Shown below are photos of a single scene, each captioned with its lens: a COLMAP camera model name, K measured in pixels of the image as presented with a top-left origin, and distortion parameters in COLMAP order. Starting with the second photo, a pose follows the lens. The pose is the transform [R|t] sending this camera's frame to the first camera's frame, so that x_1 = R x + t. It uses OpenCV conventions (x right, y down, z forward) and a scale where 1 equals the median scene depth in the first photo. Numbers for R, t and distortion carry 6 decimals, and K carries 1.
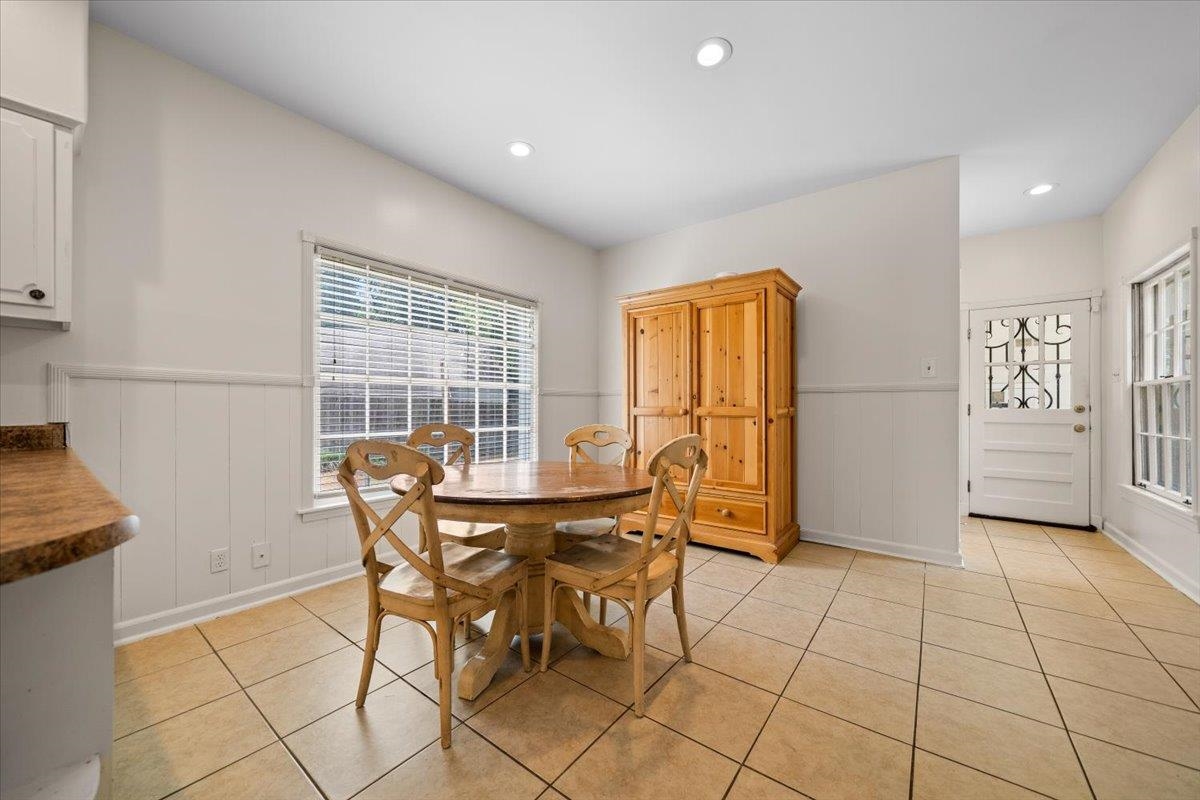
lens RADIAL K [[445.5, 0, 596.4], [0, 445.5, 406.5], [0, 0, 1]] dist [-0.002153, -0.000183]
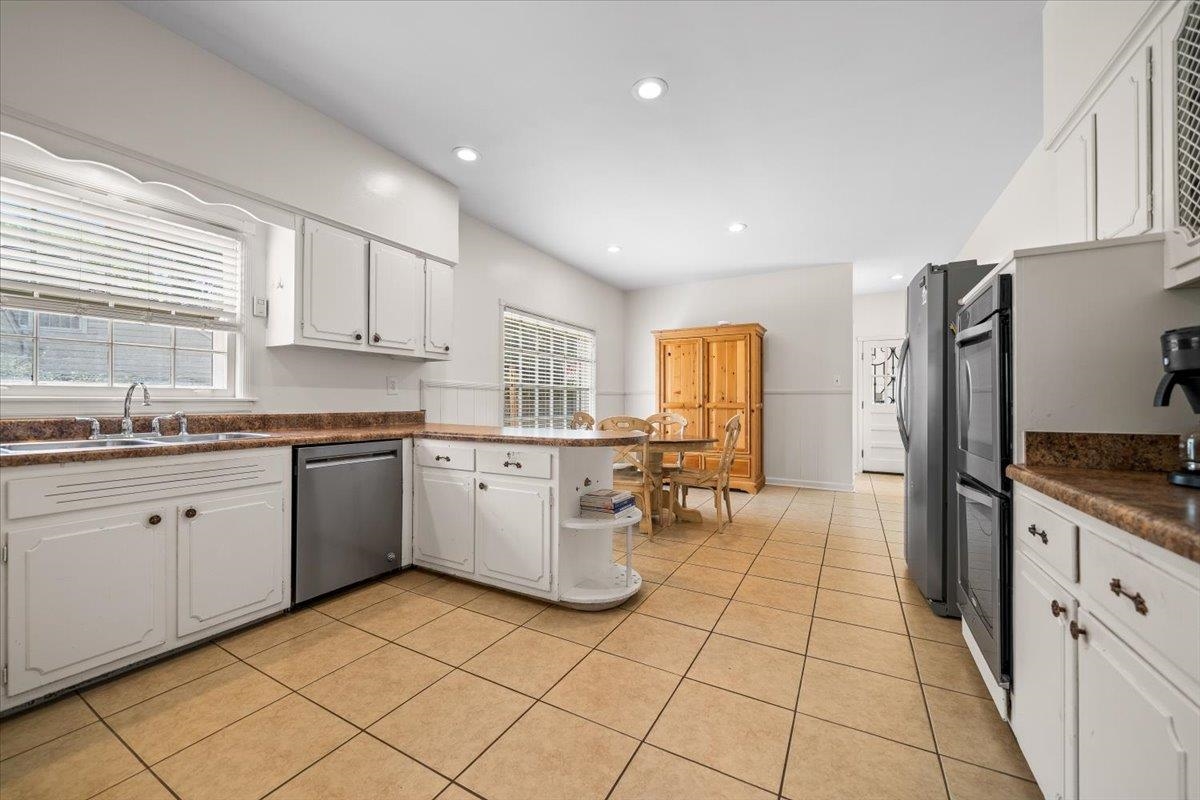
lens RADIAL K [[451.7, 0, 600.0], [0, 451.7, 400.0], [0, 0, 1]] dist [0.000531, -0.000020]
pose [[0.989502, 0.001935, 0.144505, -0.398271], [-0.000943, 0.999976, -0.006934, 0.002924], [-0.144515, 0.006725, 0.989480, -0.573752]]
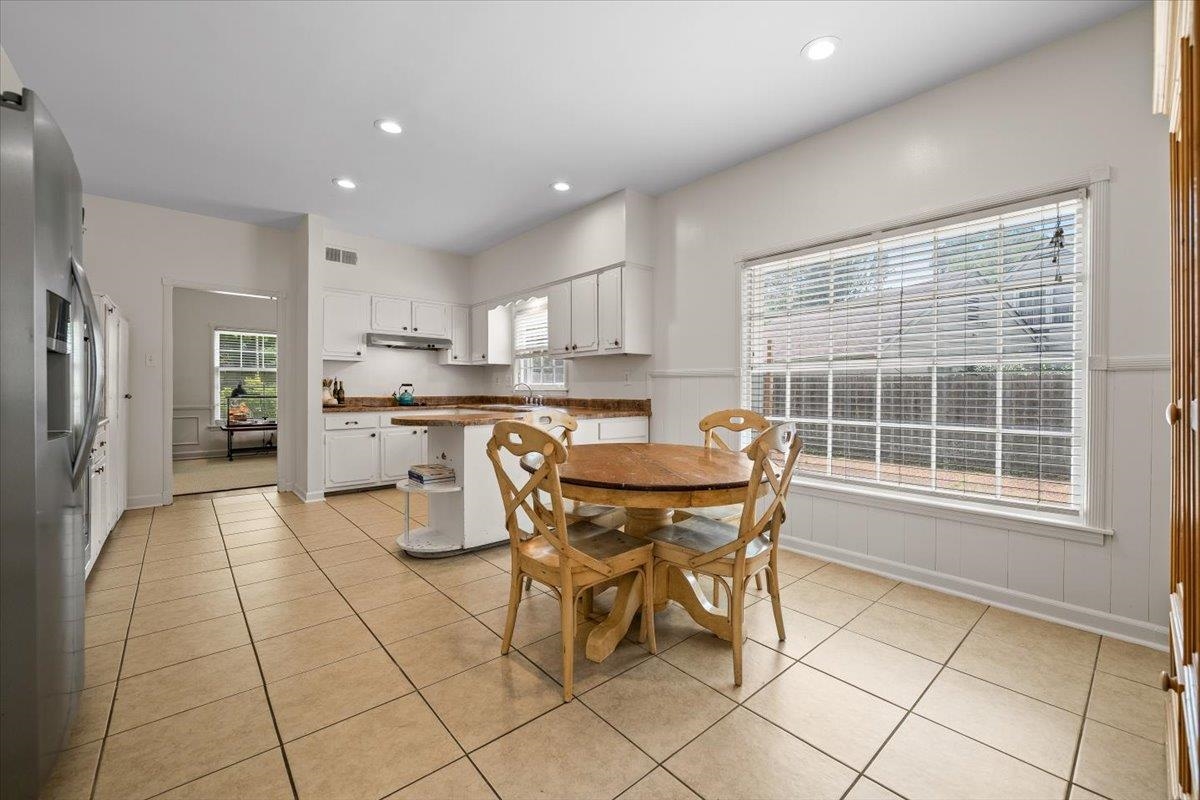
lens RADIAL K [[479.8, 0, 612.1], [0, 479.8, 395.4], [0, 0, 1]] dist [-0.014087, -0.000019]
pose [[-0.185150, 0.011137, -0.982647, 0.575303], [-0.004651, 0.999915, 0.012209, -0.004070], [0.982699, 0.006831, -0.185083, 0.676760]]
